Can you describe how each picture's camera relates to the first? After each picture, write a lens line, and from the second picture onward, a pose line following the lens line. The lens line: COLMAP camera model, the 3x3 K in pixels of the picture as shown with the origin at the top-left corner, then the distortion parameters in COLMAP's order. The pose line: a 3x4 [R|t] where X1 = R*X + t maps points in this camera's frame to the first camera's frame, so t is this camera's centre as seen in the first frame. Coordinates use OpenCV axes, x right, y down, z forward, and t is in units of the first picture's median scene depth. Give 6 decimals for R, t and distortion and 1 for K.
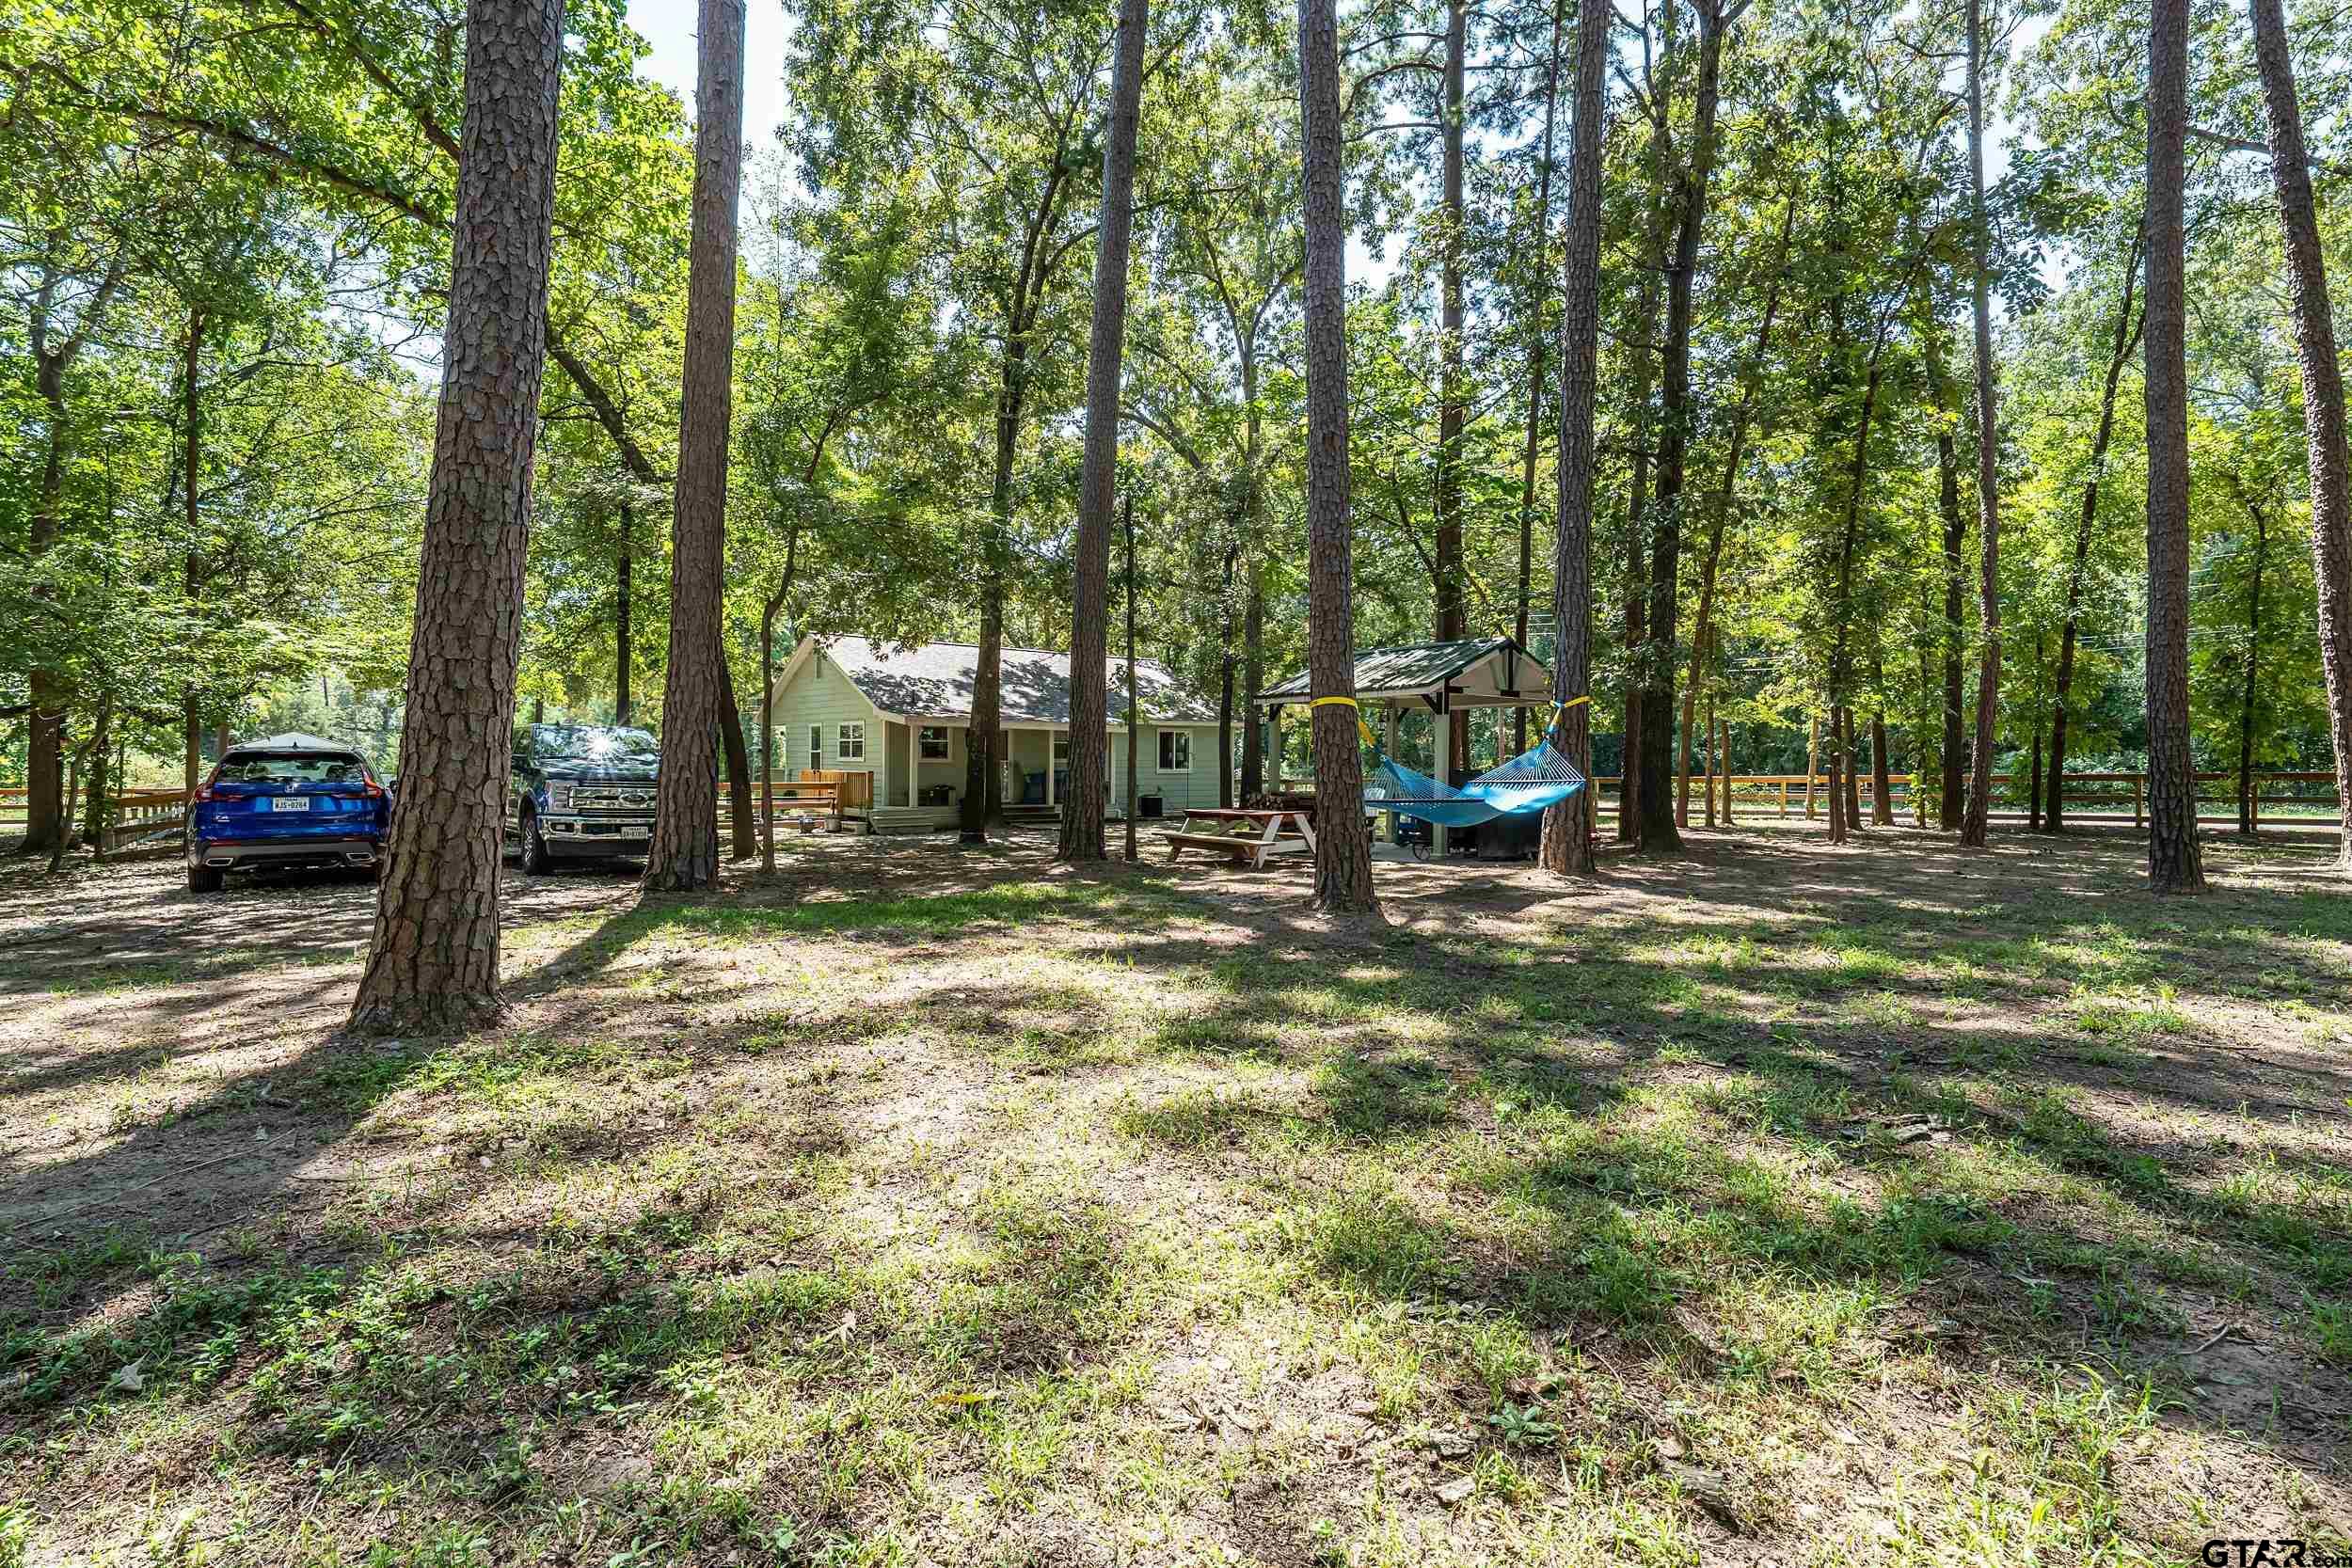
lens RADIAL K [[1101.7, 0, 1176.0], [0, 1101.7, 784.0], [0, 0, 1]] dist [0.002537, 0.000208]
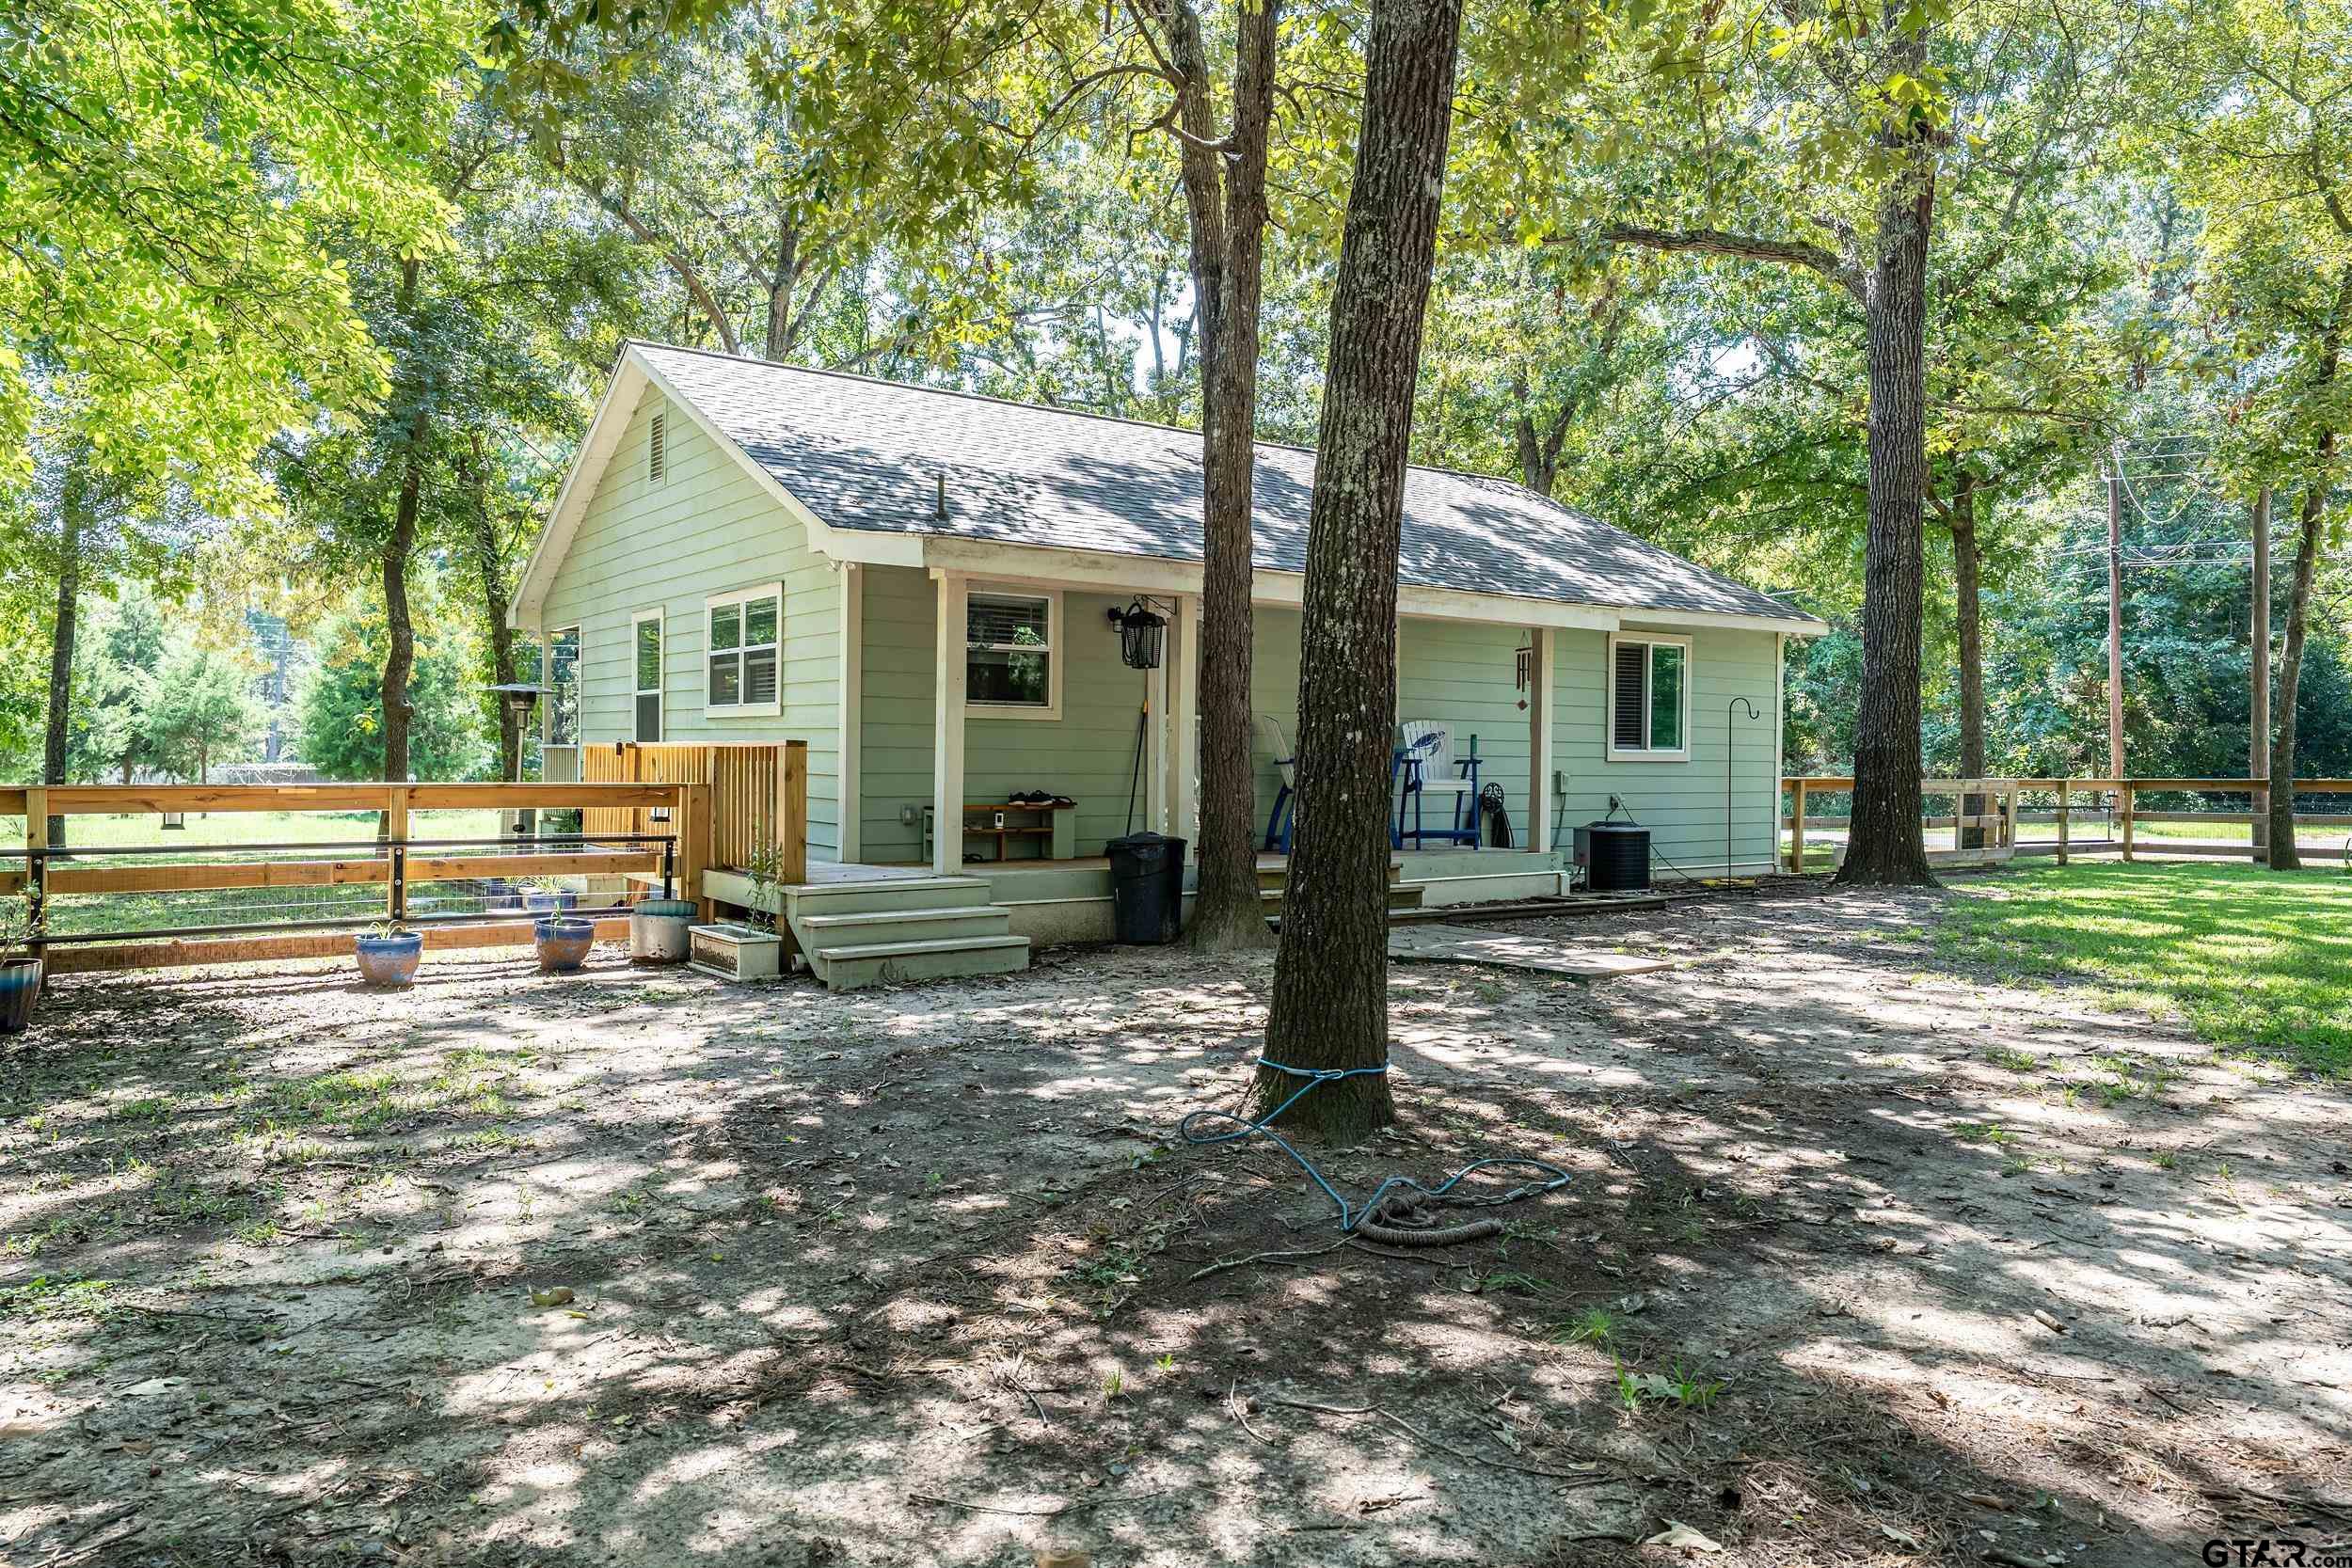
lens RADIAL K [[1554.7, 0, 1176.0], [0, 1554.7, 784.0], [0, 0, 1]] dist [0.001388, 0.000780]
pose [[0.999052, 0.005675, -0.043165, -0.154096], [-0.005709, 0.999983, -0.000655, -0.001140], [0.043160, 0.000900, 0.999068, 0.572719]]
